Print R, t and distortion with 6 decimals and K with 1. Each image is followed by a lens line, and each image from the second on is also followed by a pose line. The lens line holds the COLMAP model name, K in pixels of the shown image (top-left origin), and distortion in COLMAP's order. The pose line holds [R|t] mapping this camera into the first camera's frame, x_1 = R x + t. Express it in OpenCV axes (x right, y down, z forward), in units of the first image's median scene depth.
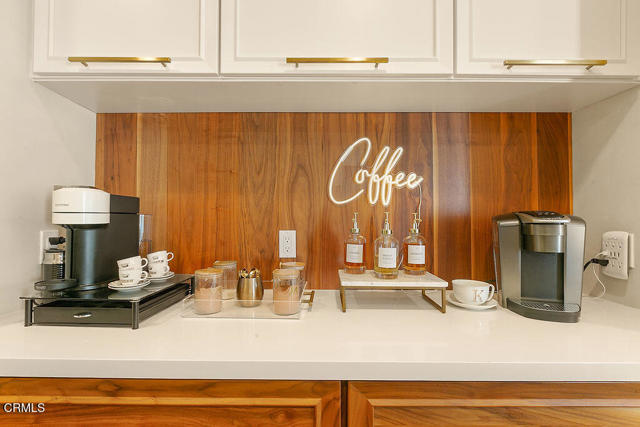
lens RADIAL K [[305.1, 0, 318.7], [0, 305.1, 212.7], [0, 0, 1]] dist [0.000304, -0.000067]
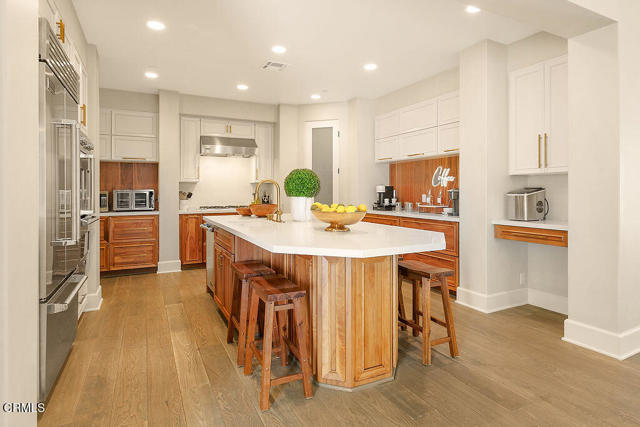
lens RADIAL K [[354.2, 0, 324.3], [0, 354.2, 190.4], [0, 0, 1]] dist [0.002102, -0.001200]
pose [[0.460313, -0.007547, -0.887724, 2.970157], [0.015542, 0.999879, -0.000442, -0.003361], [0.887620, -0.013594, 0.460375, -1.875630]]
